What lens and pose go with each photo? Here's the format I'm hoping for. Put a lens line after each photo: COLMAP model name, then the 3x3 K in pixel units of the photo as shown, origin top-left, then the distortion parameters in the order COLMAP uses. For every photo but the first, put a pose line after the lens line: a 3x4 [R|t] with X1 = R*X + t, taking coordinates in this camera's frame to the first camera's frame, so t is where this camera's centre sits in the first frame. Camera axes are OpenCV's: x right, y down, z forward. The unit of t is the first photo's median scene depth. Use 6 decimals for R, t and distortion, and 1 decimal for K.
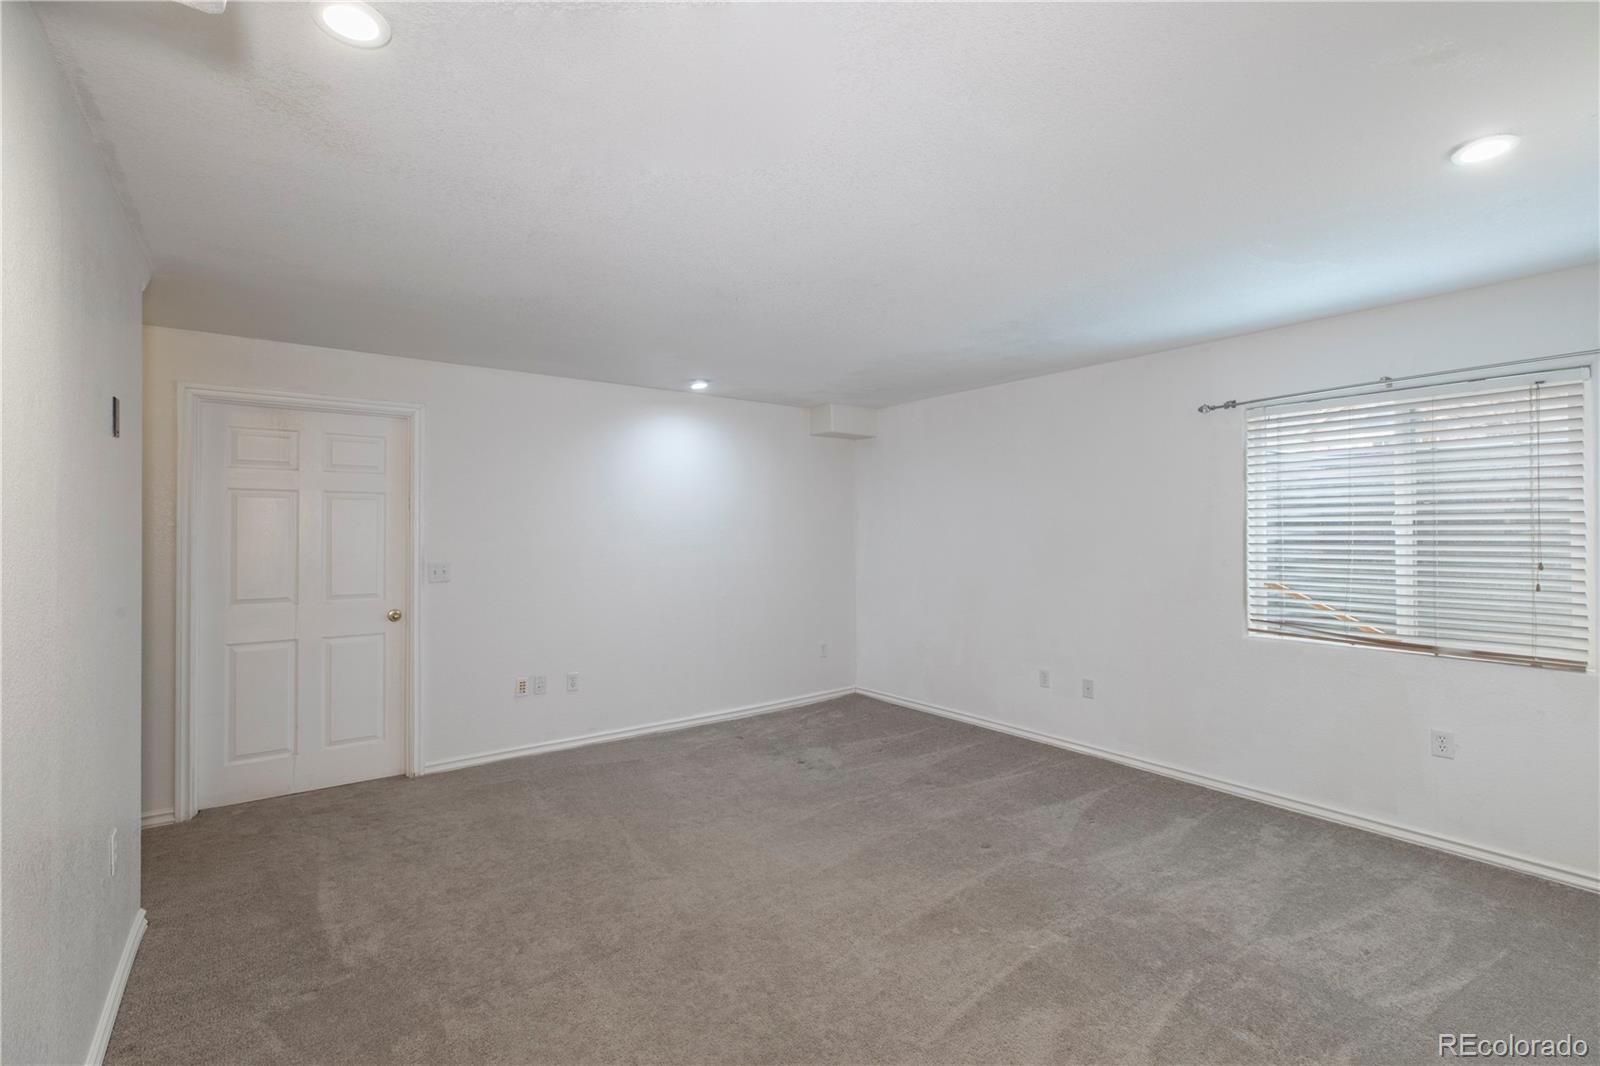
lens RADIAL K [[715.1, 0, 802.2], [0, 715.1, 525.6], [0, 0, 1]] dist [0.007084, -0.000859]
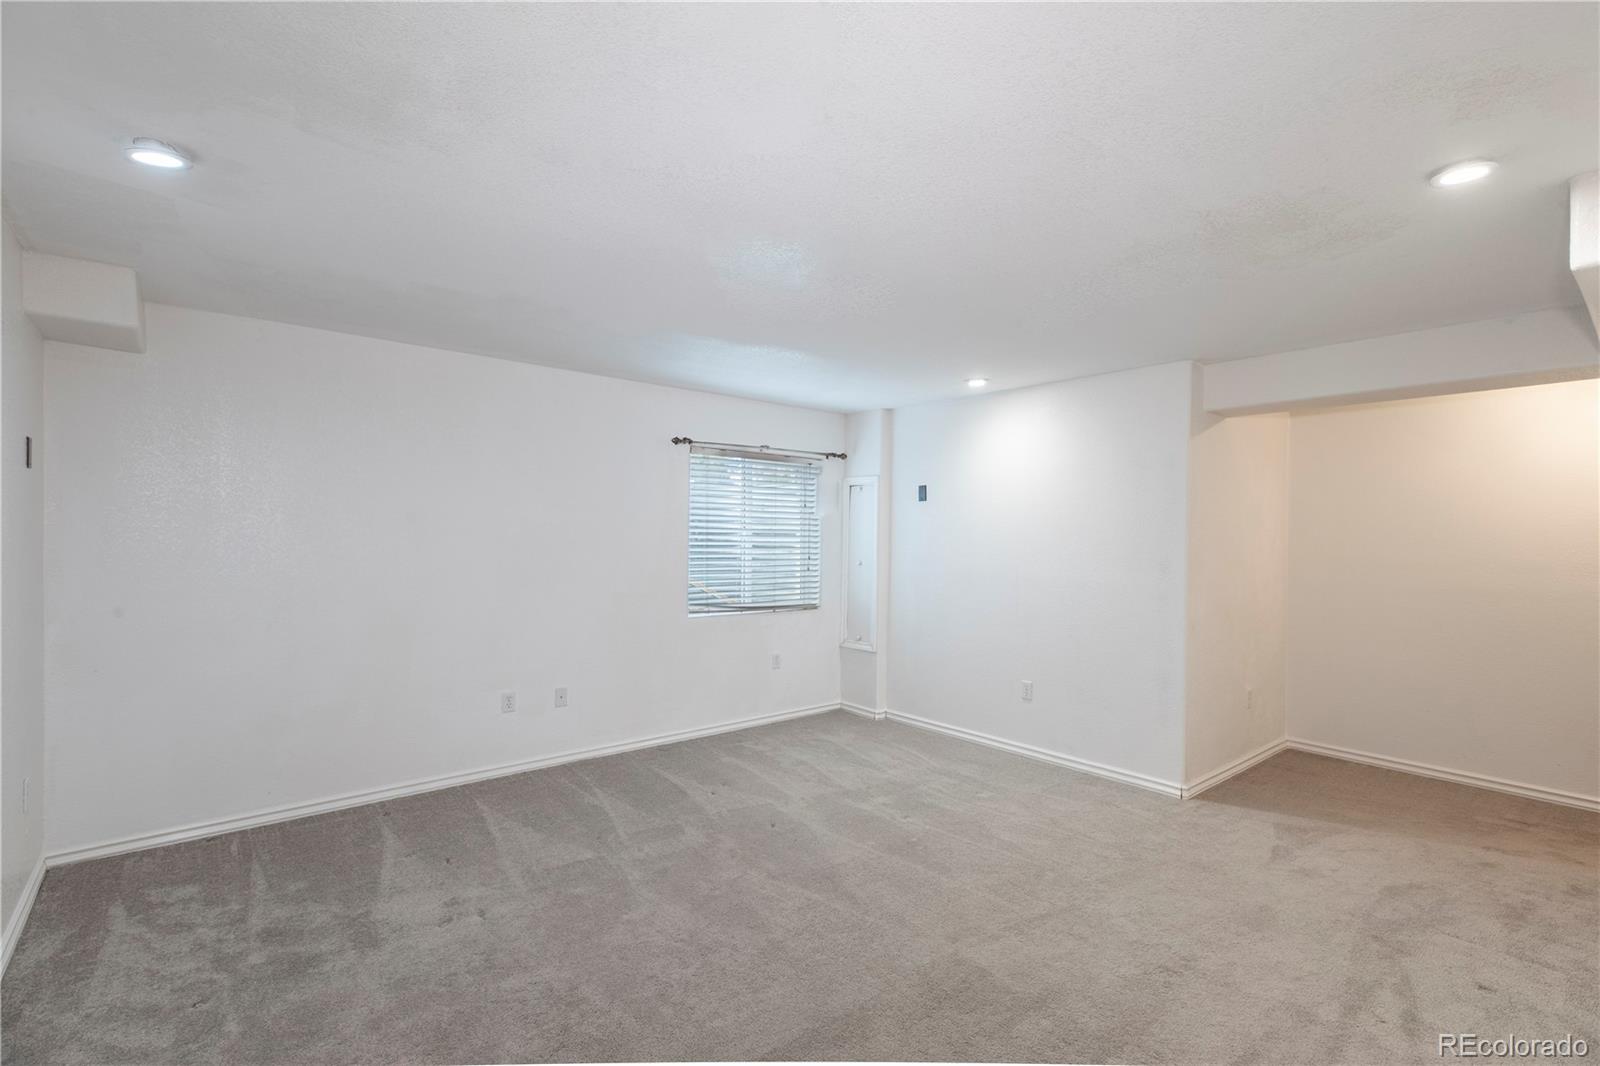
lens RADIAL K [[722.7, 0, 797.5], [0, 722.7, 544.0], [0, 0, 1]] dist [0.012260, 0.000021]
pose [[-0.042203, -0.004041, 0.999101, -0.721928], [-0.014918, 0.999883, 0.003414, 0.010811], [-0.998998, -0.014761, -0.042258, 0.858837]]
